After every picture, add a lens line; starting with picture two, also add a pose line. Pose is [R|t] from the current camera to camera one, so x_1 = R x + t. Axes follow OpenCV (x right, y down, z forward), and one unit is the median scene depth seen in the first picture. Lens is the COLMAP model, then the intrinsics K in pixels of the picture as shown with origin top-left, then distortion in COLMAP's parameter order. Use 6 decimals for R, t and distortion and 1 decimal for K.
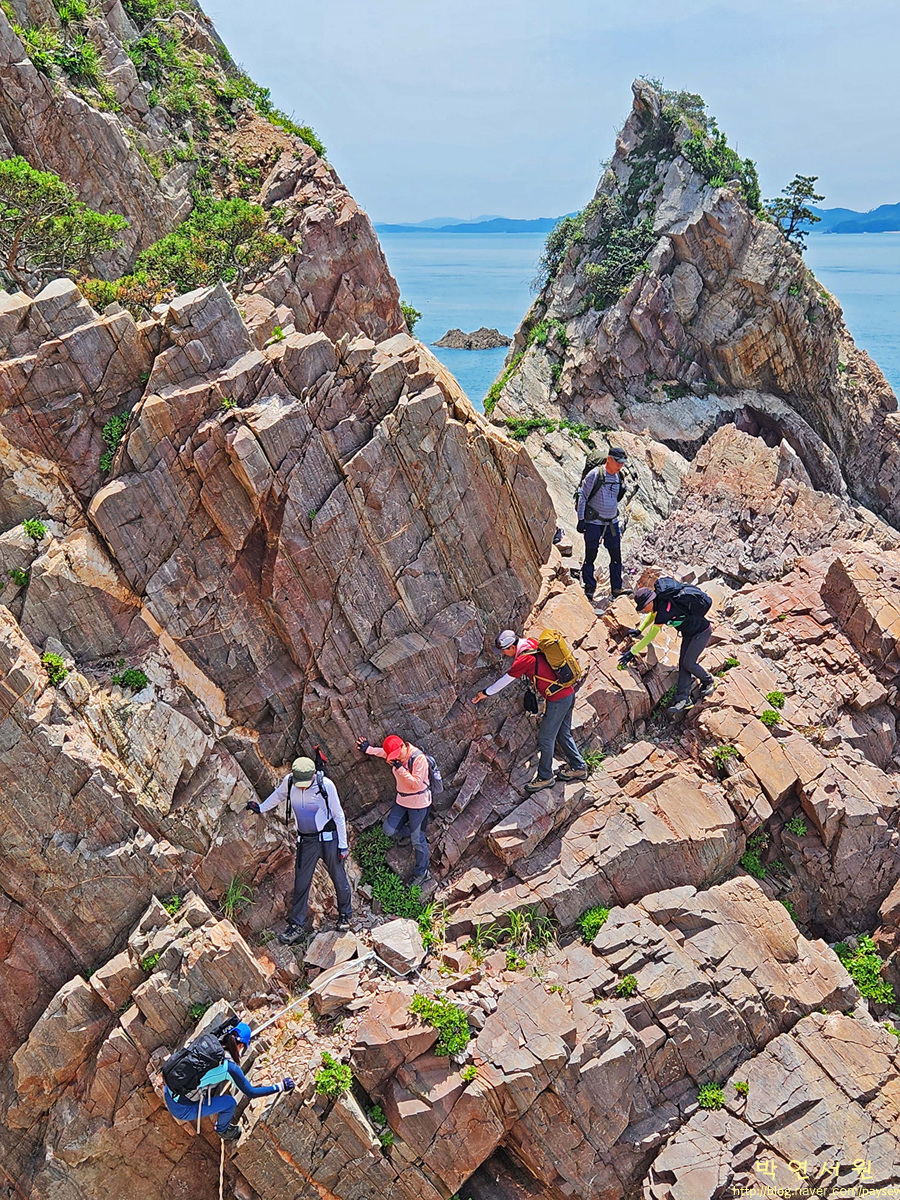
lens RADIAL K [[1654.3, 0, 412.6], [0, 1654.3, 619.7], [0, 0, 1]] dist [0.073459, 0.000000]
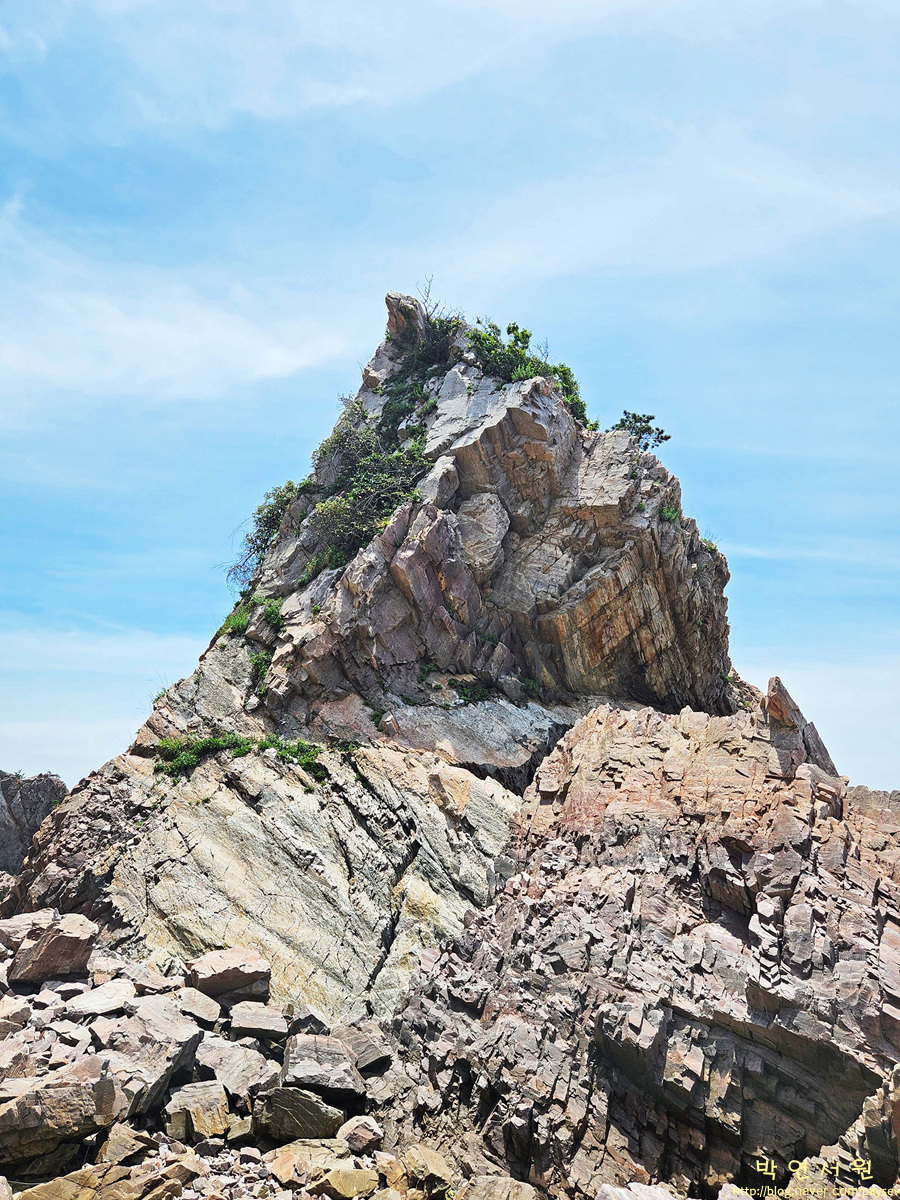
lens RADIAL K [[995.4, 0, 453.1], [0, 995.4, 598.6], [0, 0, 1]] dist [0.071623, -0.061456]
pose [[0.970906, 0.075724, 0.227173, 0.075393], [0.040418, 0.883252, -0.467154, -0.008364], [-0.236026, 0.462745, 0.854494, 0.719502]]
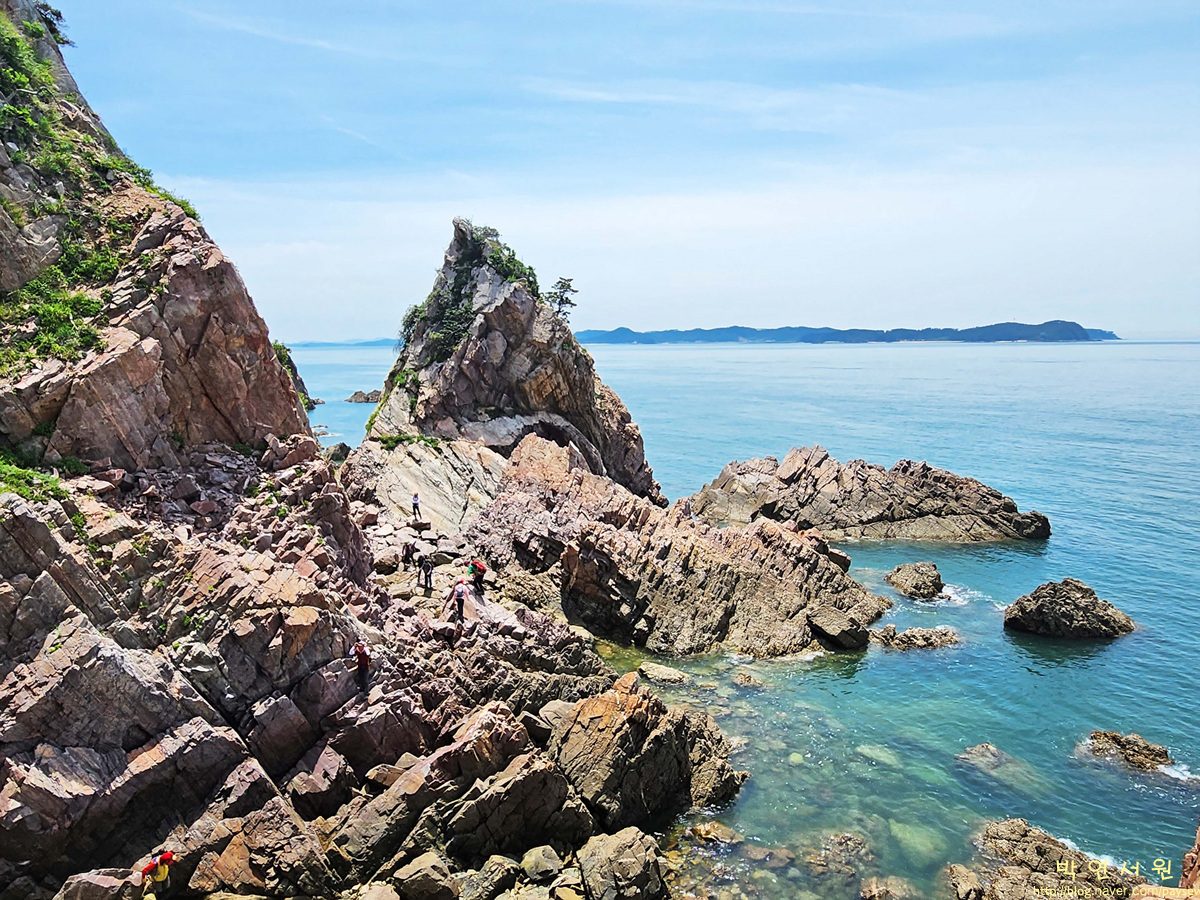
lens RADIAL K [[819.8, 0, 597.4], [0, 819.8, 450.6], [0, 0, 1]] dist [-0.029469, 0.022238]
pose [[0.955820, -0.045781, 0.290365, 0.031206], [0.076330, 0.992569, -0.094766, -0.027142], [-0.283869, 0.112743, 0.952212, 0.274496]]
